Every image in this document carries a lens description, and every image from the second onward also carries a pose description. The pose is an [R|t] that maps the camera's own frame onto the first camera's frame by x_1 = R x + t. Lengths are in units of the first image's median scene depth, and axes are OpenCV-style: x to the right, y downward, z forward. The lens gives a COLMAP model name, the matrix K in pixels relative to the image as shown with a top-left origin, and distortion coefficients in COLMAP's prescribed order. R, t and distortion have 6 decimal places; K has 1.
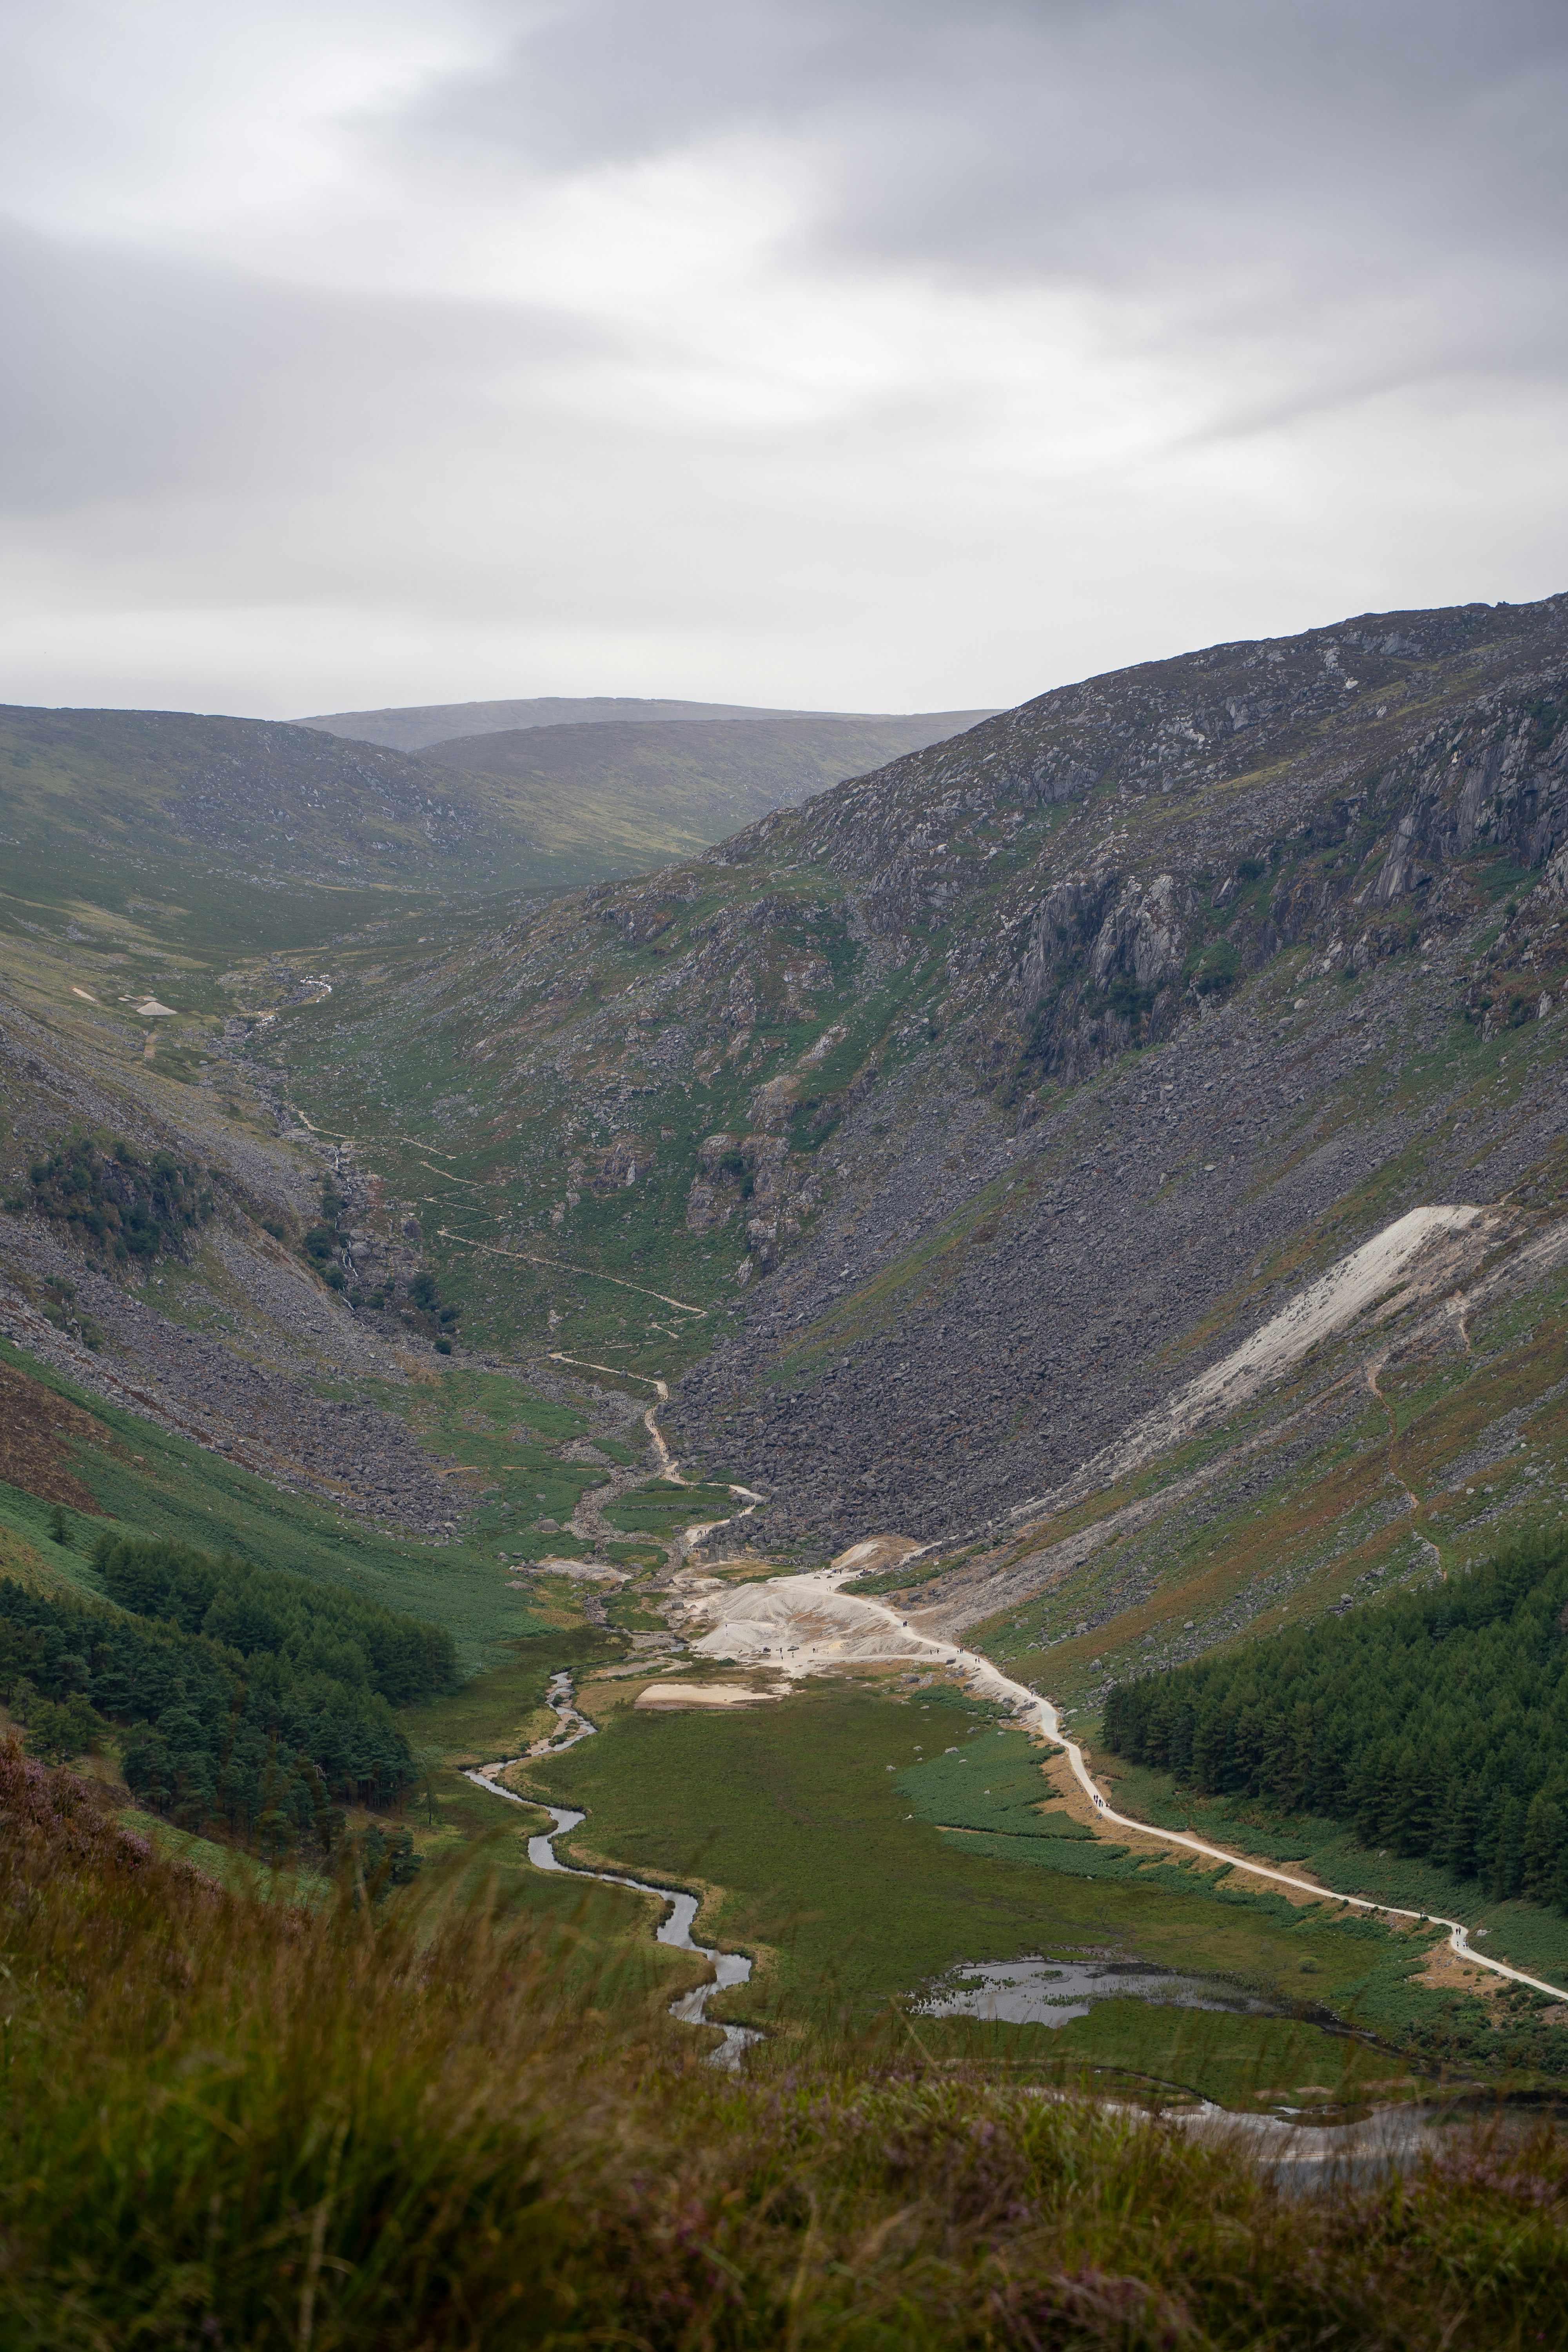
lens RADIAL K [[4787.6, 0, 793.9], [0, 4787.6, 1170.4], [0, 0, 1]] dist [0.309237, 0.003185]
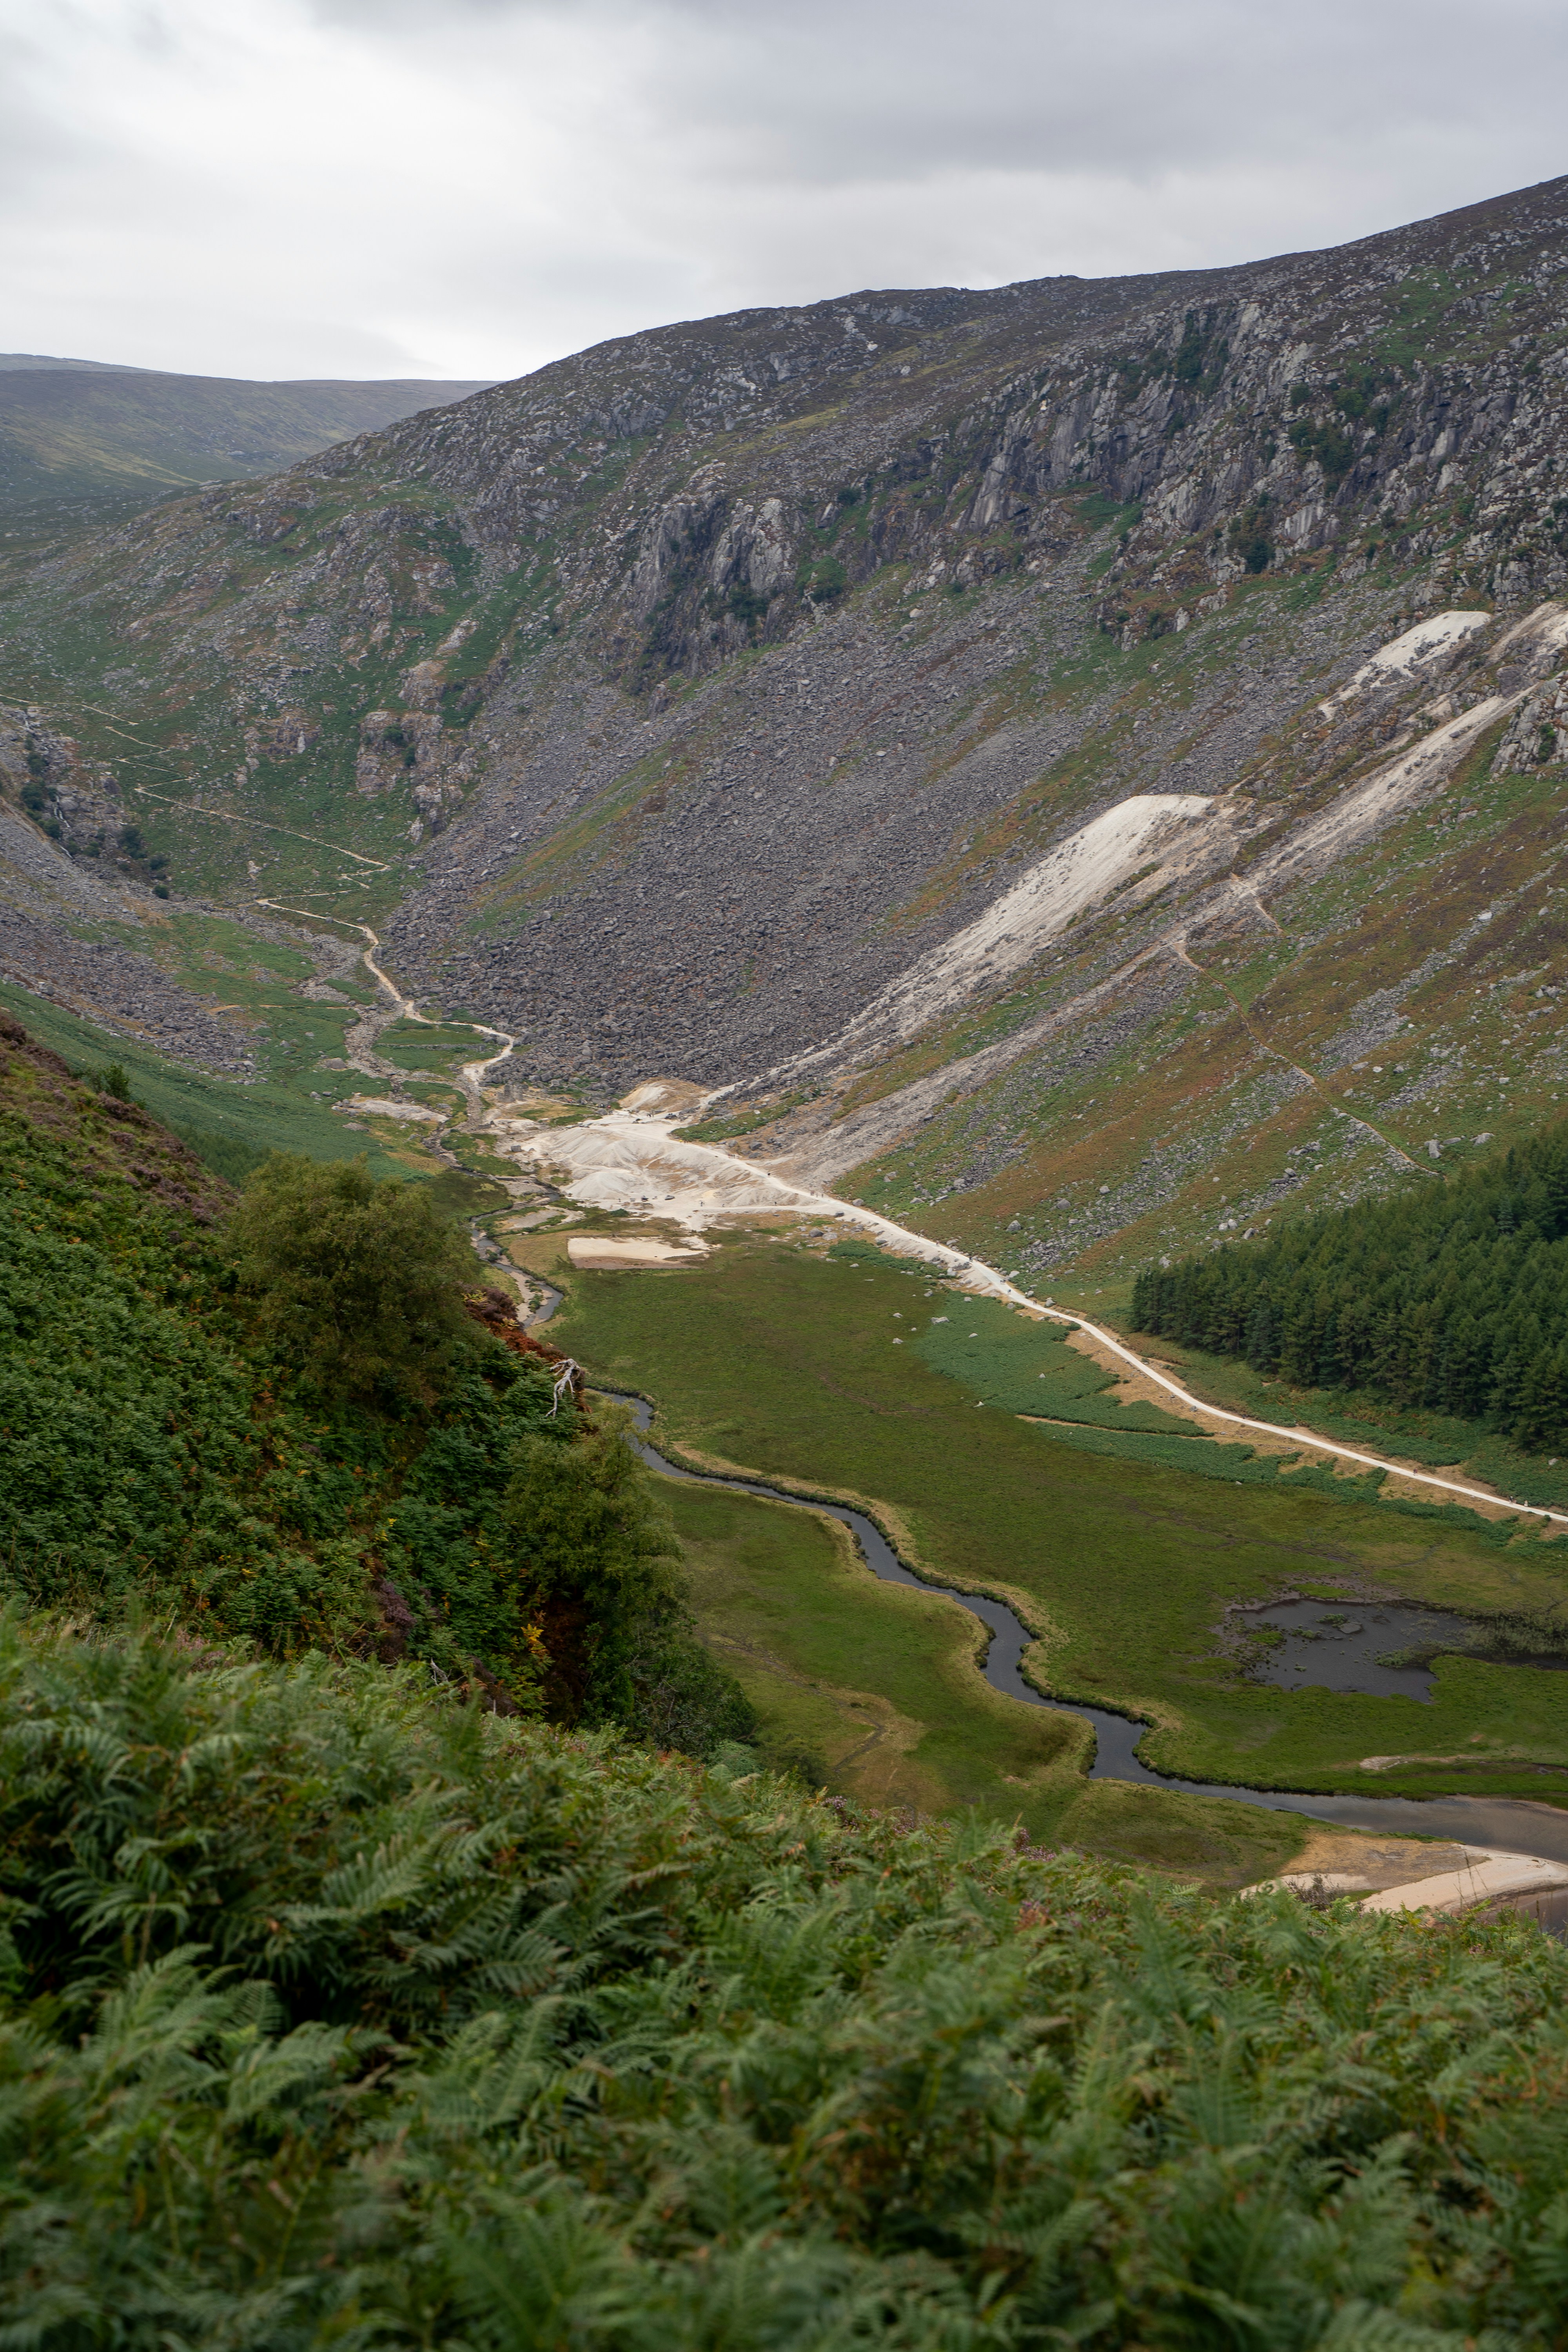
lens RADIAL K [[3264.1, 0, 784.0], [0, 3264.1, 1176.0], [0, 0, 1]] dist [0.093903, 0.082554]
pose [[0.976513, -0.006116, 0.215371, -0.096349], [-0.022778, 0.991064, 0.131425, -0.002401], [-0.214251, -0.133244, 0.967648, 0.199034]]
